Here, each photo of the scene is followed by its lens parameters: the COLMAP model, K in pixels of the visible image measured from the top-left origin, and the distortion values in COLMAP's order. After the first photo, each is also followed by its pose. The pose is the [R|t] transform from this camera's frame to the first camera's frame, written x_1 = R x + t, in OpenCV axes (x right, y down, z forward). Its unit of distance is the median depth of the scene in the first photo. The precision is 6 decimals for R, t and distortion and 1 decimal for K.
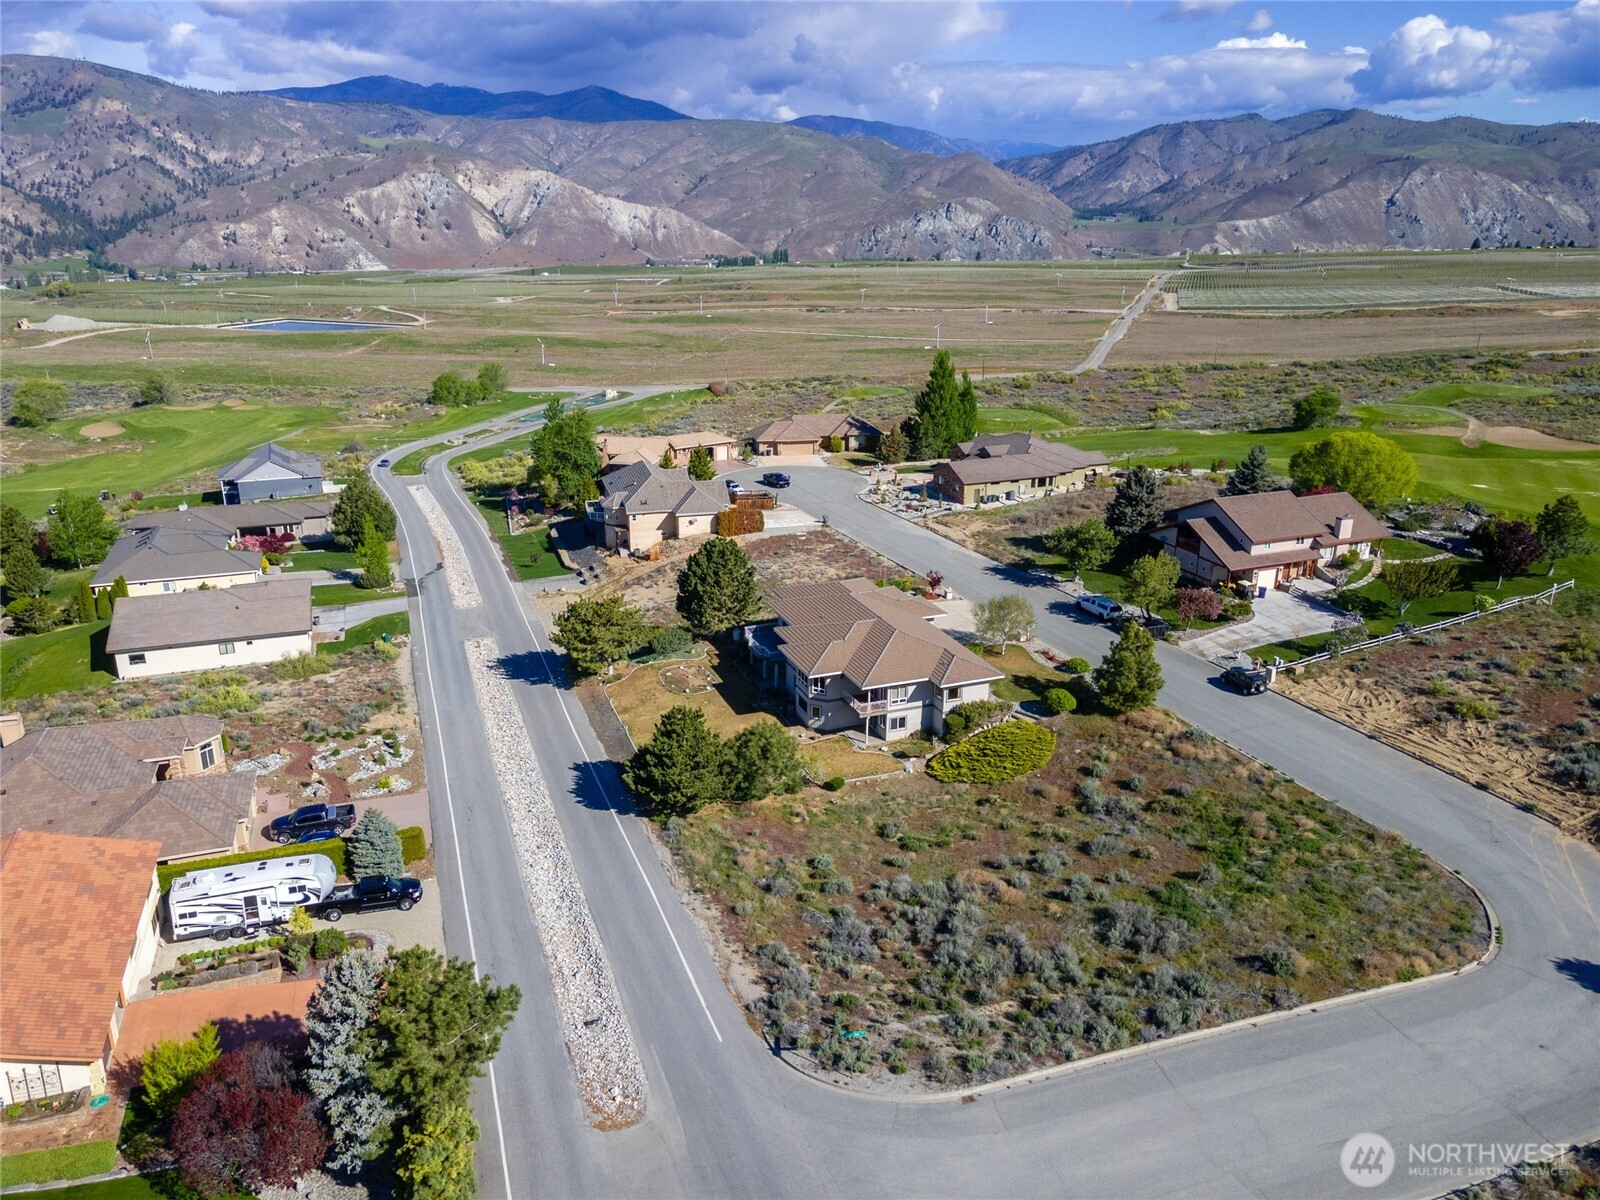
lens RADIAL K [[1162.1, 0, 791.3], [0, 1162.1, 594.0], [0, 0, 1]] dist [0.041286, 0.015197]
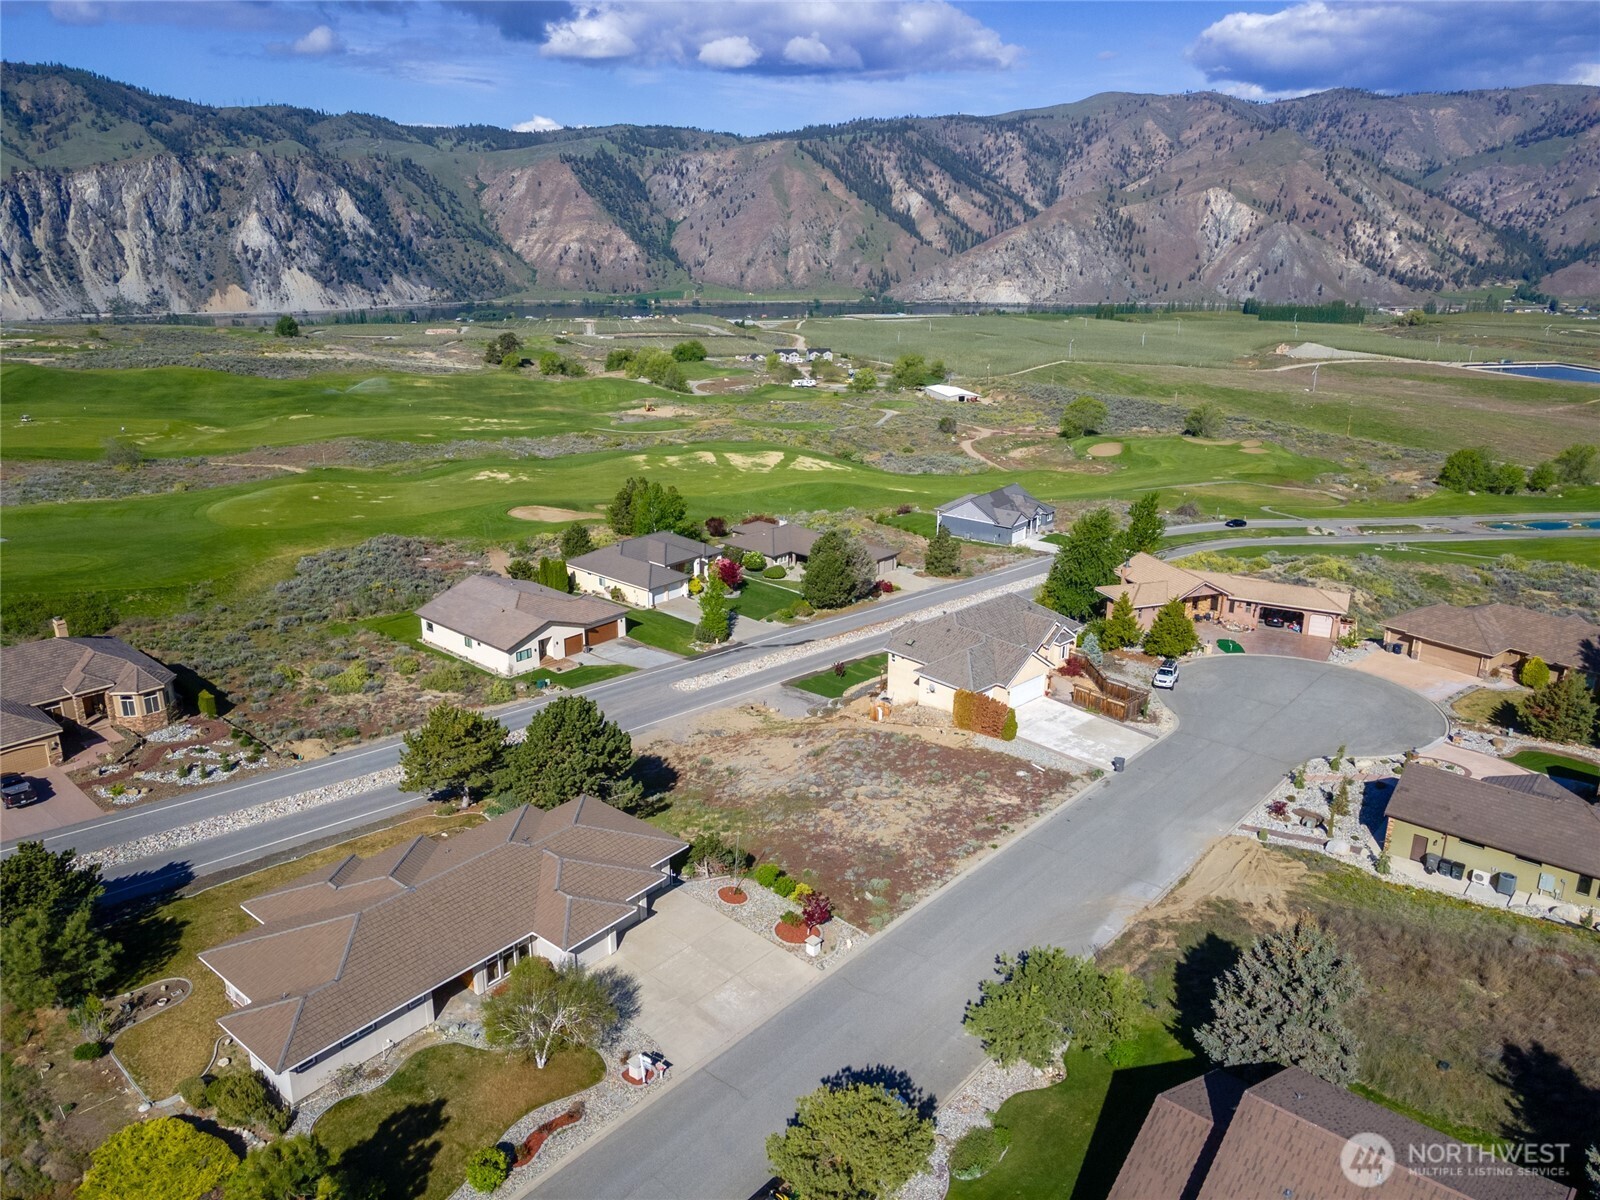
lens RADIAL K [[1162.1, 0, 798.2], [0, 1162.1, 589.1], [0, 0, 1]] dist [0.041286, 0.015197]
pose [[0.468627, 0.267406, -0.841952, 0.580724], [-0.288879, 0.947073, 0.140004, -0.247608], [0.834828, 0.177613, 0.521072, 0.693644]]
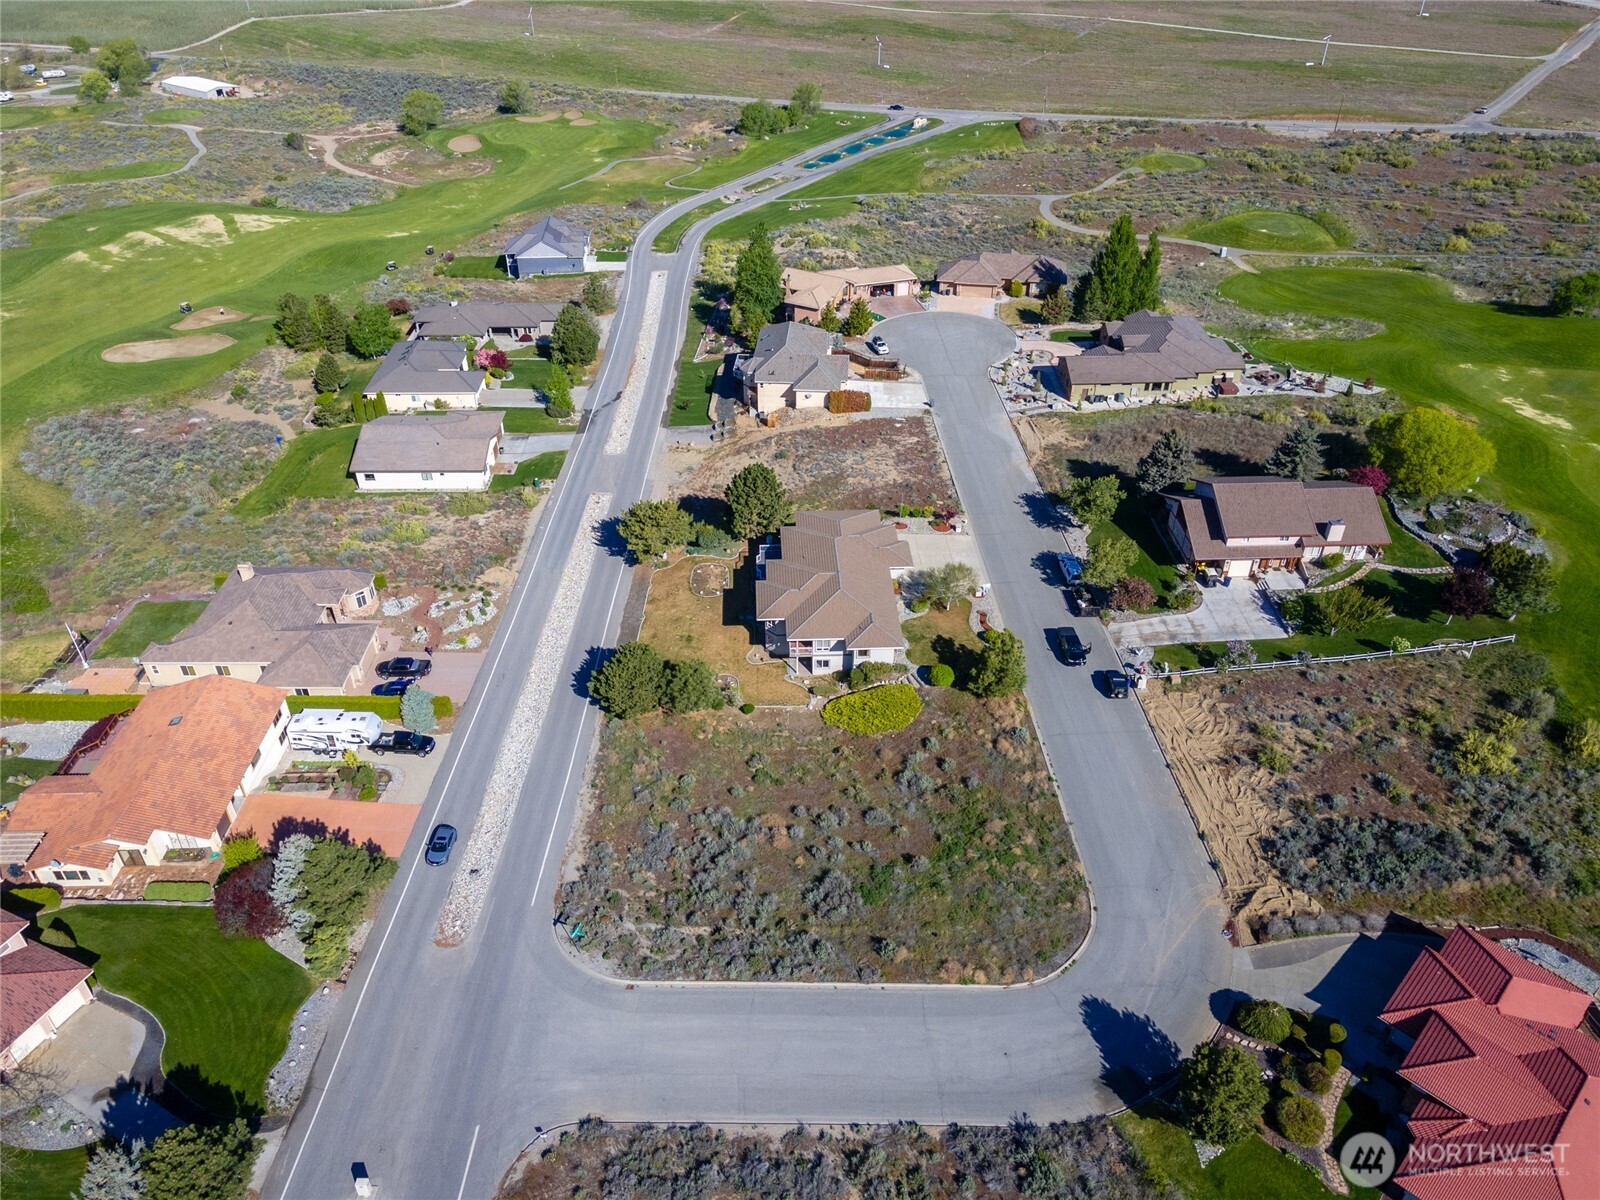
lens RADIAL K [[1162.1, 0, 791.5], [0, 1162.1, 589.2], [0, 0, 1]] dist [0.041286, 0.015197]
pose [[0.941922, 0.187889, -0.278354, 0.324712], [-0.101406, 0.949284, 0.297618, -0.280730], [0.320156, -0.252106, 0.913205, -0.137152]]
